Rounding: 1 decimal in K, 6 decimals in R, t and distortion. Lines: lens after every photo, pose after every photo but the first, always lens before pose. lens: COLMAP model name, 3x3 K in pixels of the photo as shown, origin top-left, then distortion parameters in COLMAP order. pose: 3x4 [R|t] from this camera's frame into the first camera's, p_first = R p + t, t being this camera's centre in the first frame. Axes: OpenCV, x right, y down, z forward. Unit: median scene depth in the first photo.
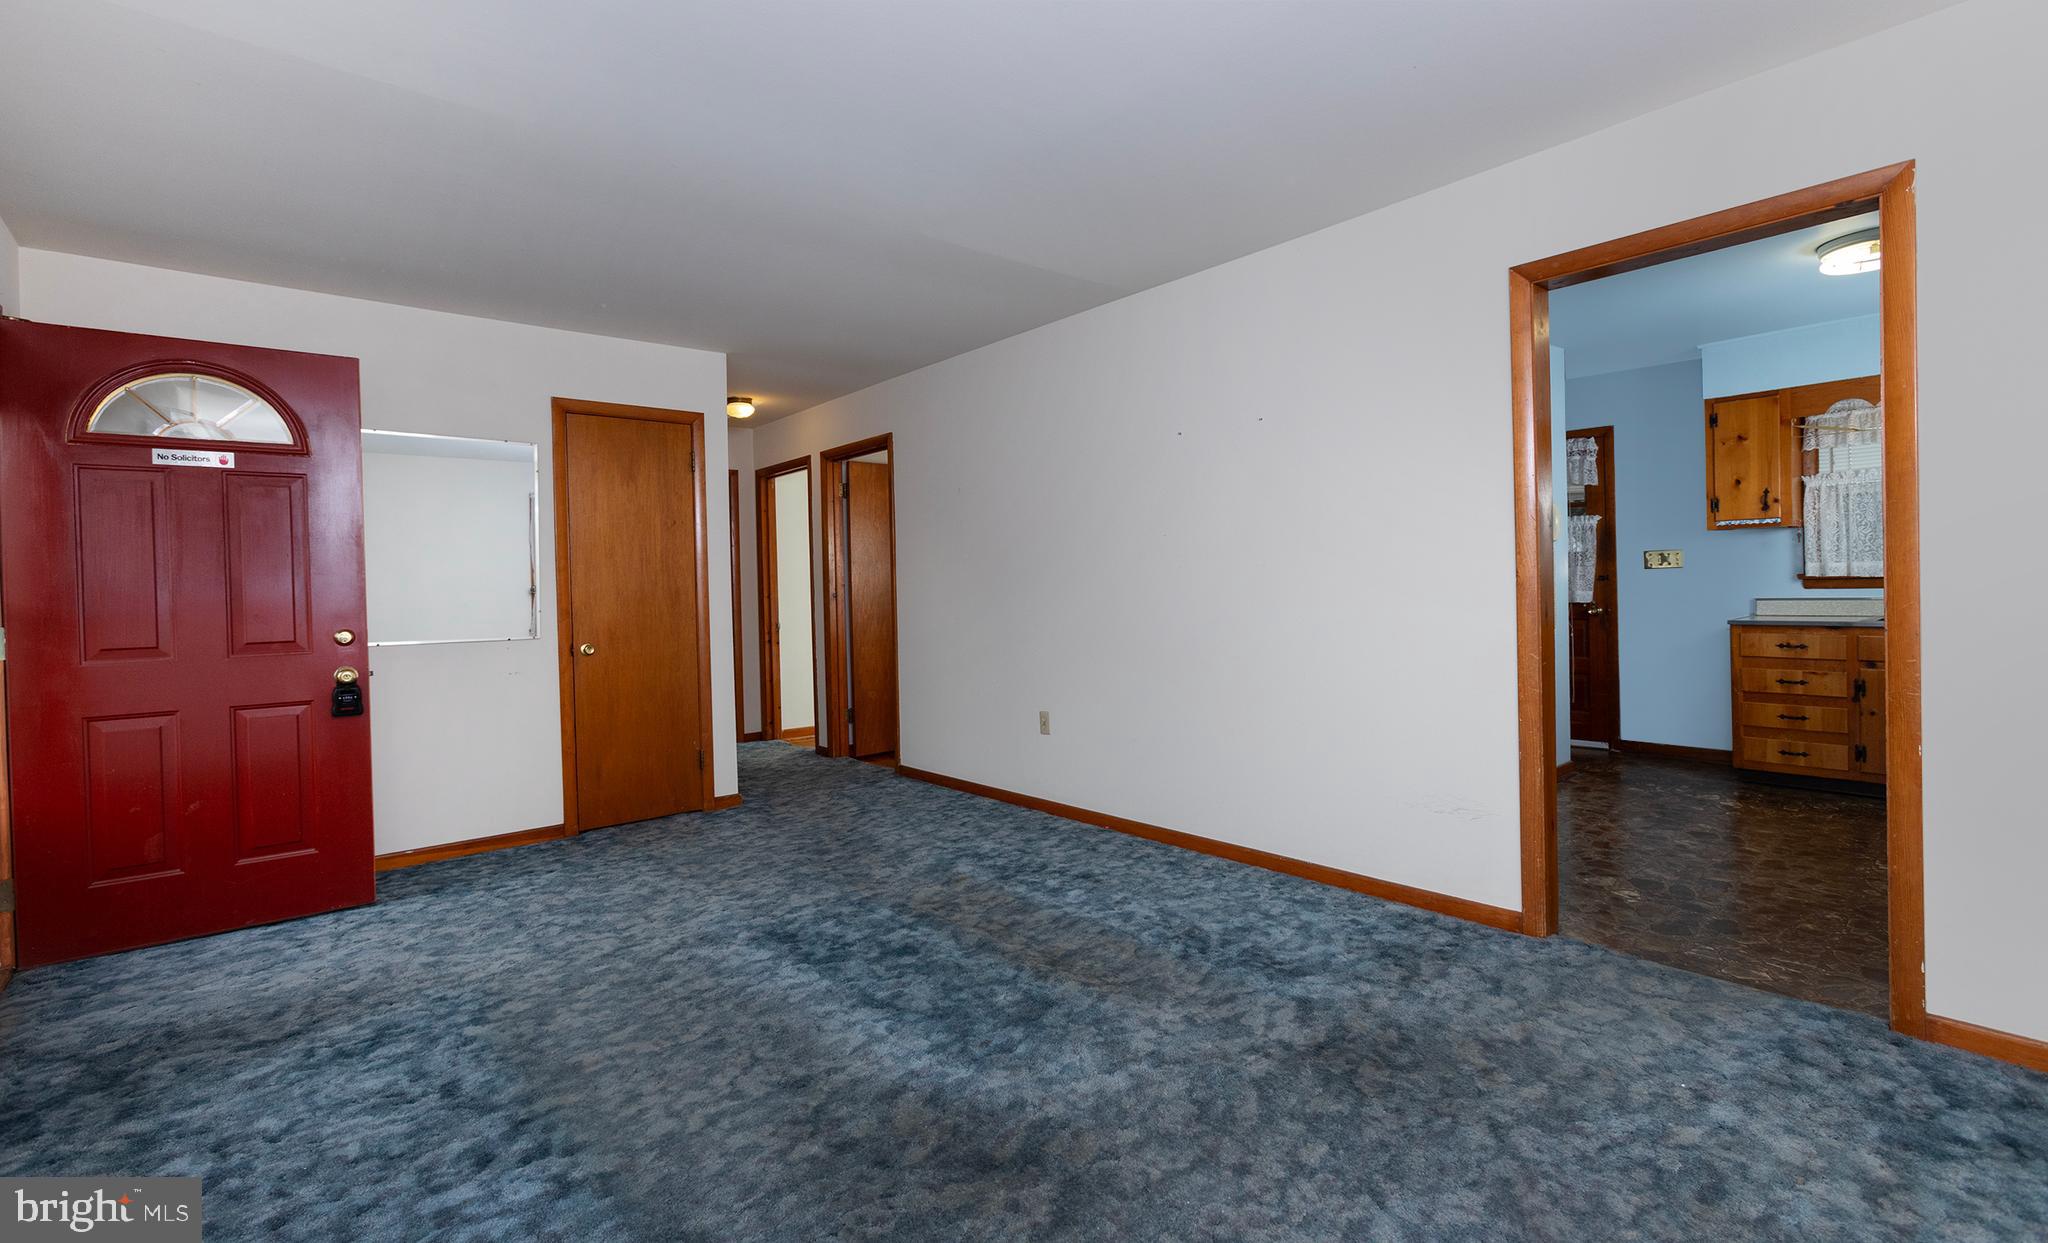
lens RADIAL K [[892.3, 0, 1022.5], [0, 892.3, 645.6], [0, 0, 1]] dist [0.002616, 0.000518]
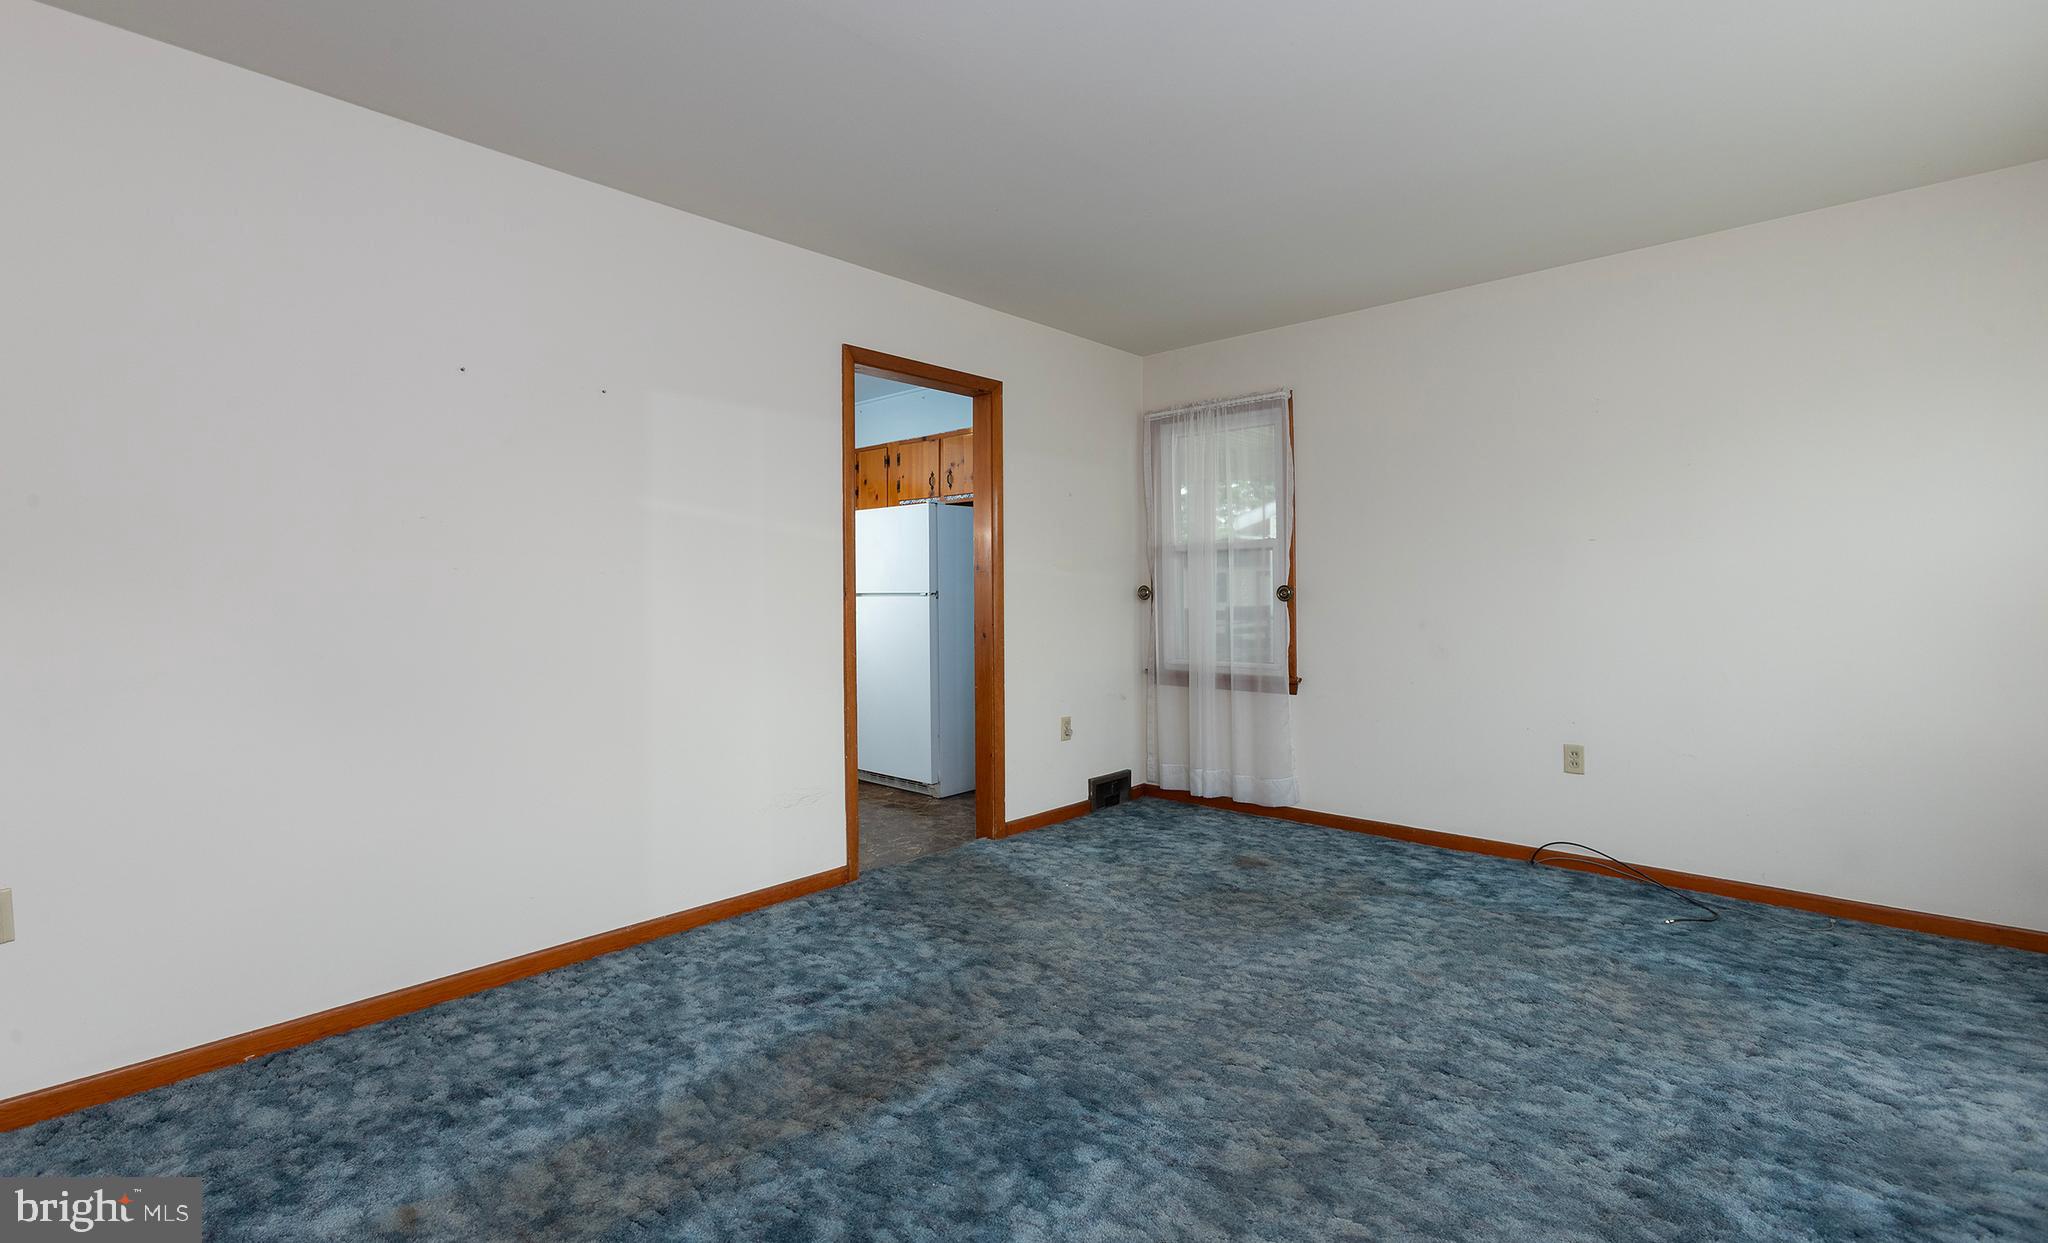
lens RADIAL K [[909.7, 0, 1005.7], [0, 909.7, 579.8], [0, 0, 1]] dist [-0.017425, 0.009995]
pose [[-0.108576, 0.038624, 0.993338, -0.626466], [0.071074, 0.996989, -0.030998, -0.032342], [-0.991544, 0.067234, -0.110994, 0.782525]]
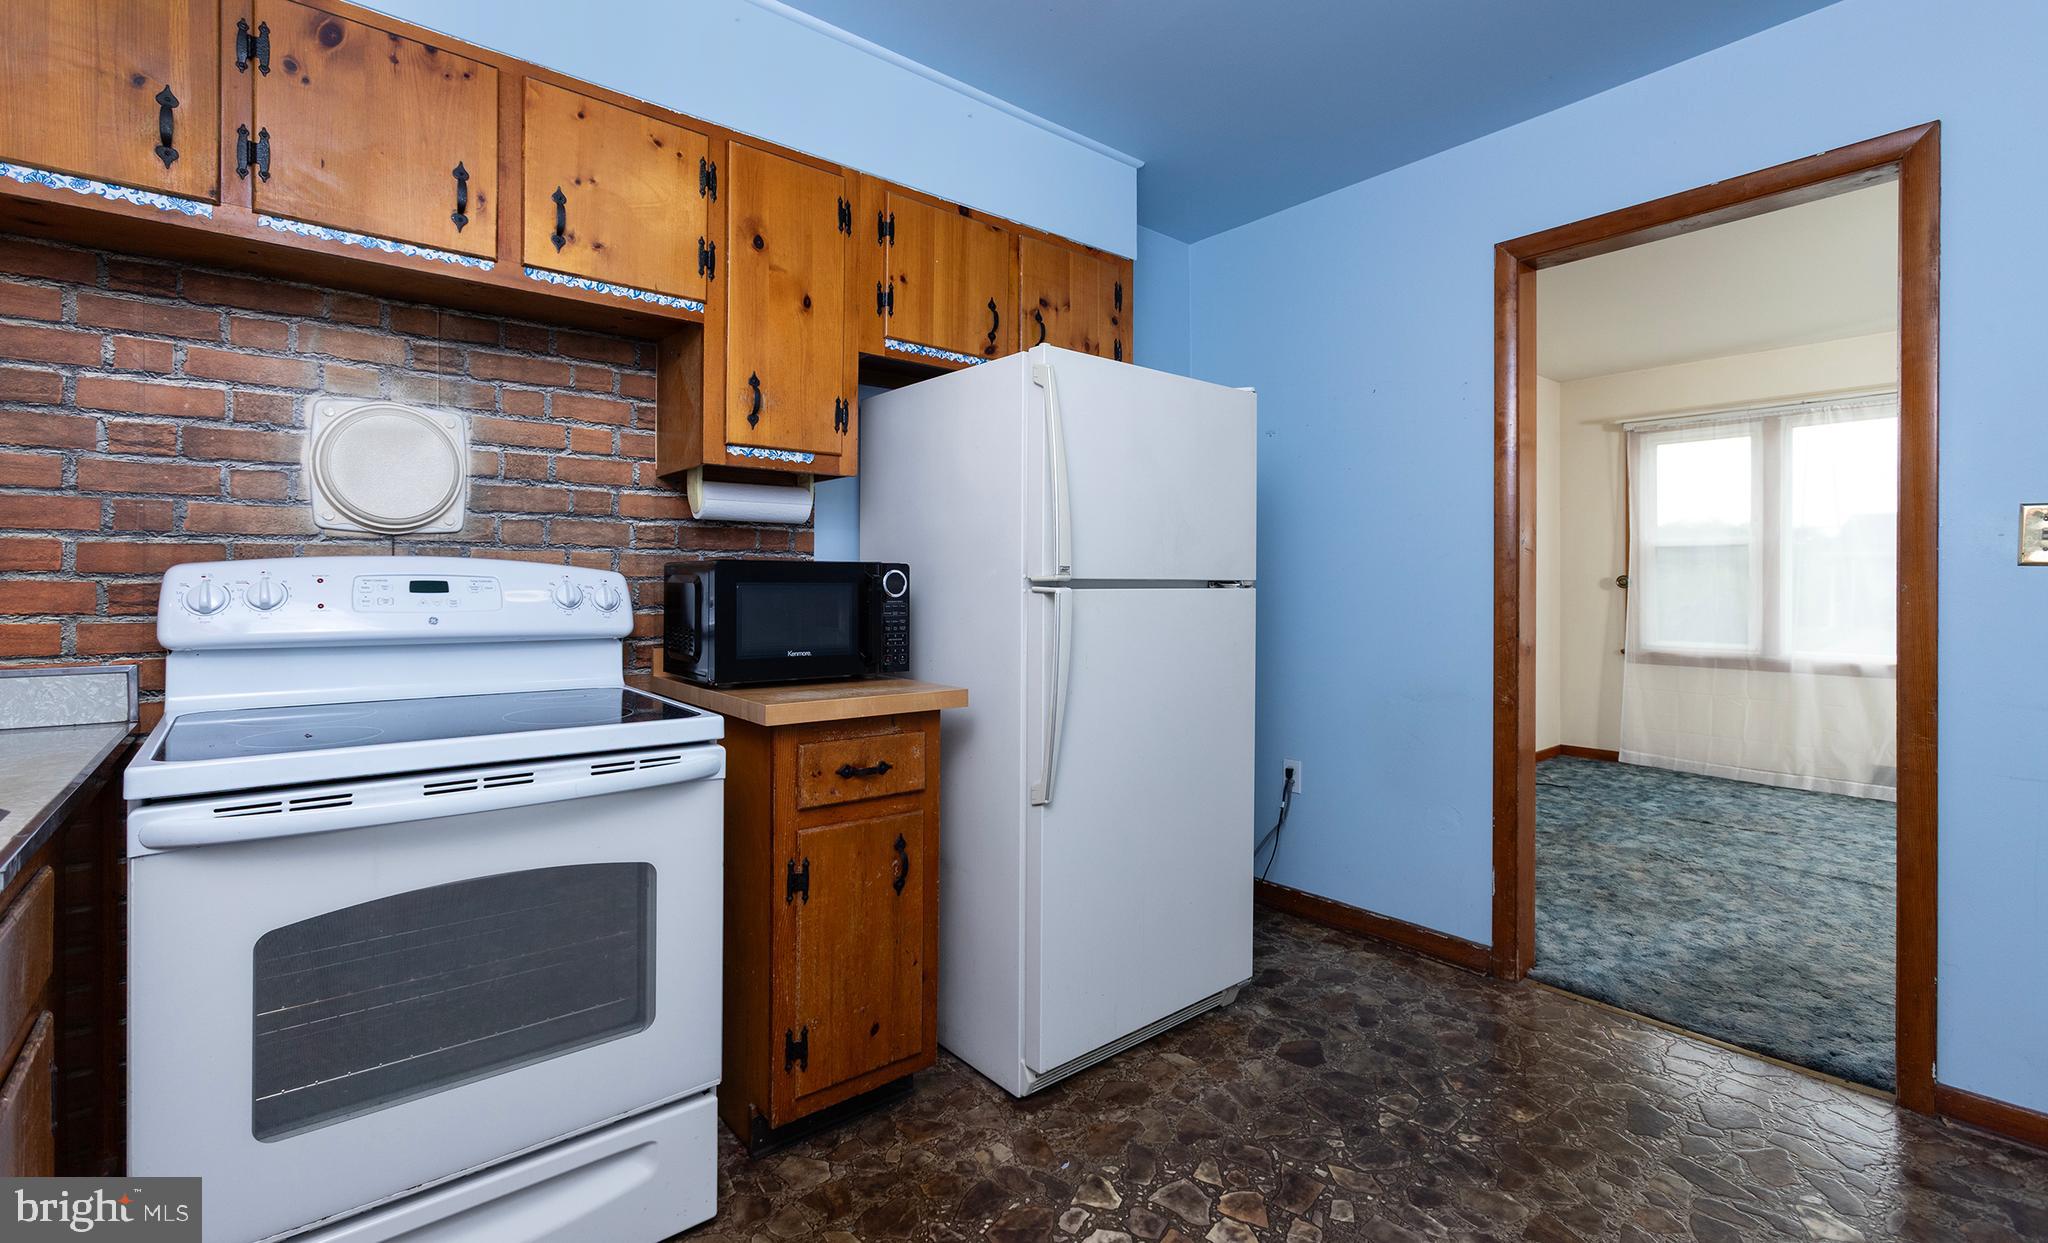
lens RADIAL K [[847.4, 0, 943.2], [0, 847.4, 612.2], [0, 0, 1]] dist [-0.011294, -0.000025]
pose [[-0.996953, 0.020759, 0.075196, 1.134243], [0.027926, 0.995032, 0.095556, -0.115170], [-0.072839, 0.097365, -0.992580, 1.449290]]
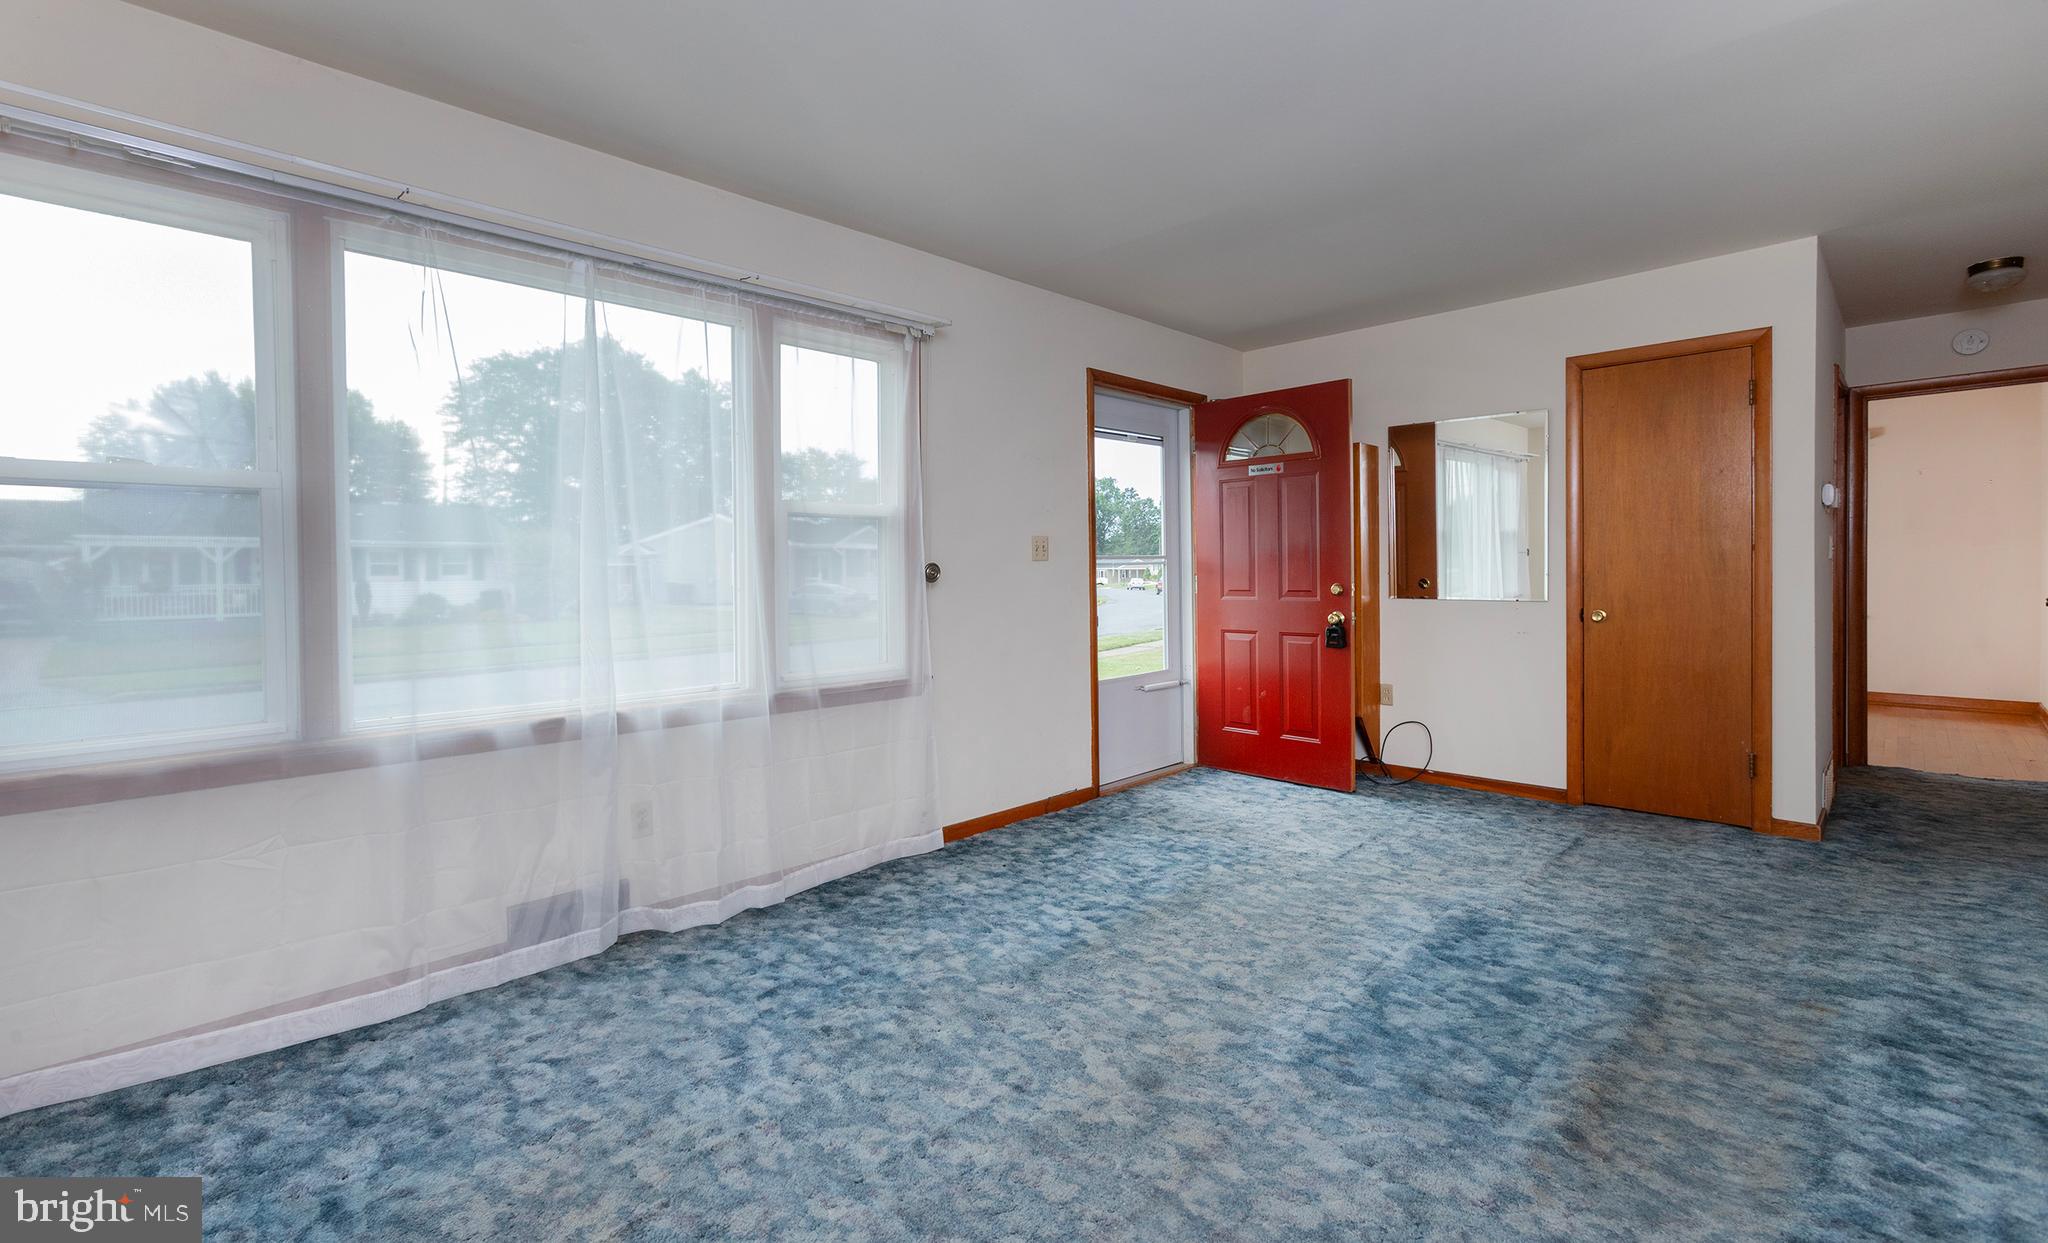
lens RADIAL K [[909.7, 0, 1005.7], [0, 909.7, 579.8], [0, 0, 1]] dist [-0.017425, 0.009995]
pose [[0.077204, 0.030249, -0.996556, 0.567079], [-0.053659, 0.998217, 0.026142, -0.032956], [0.995570, 0.051456, 0.078689, 0.383568]]
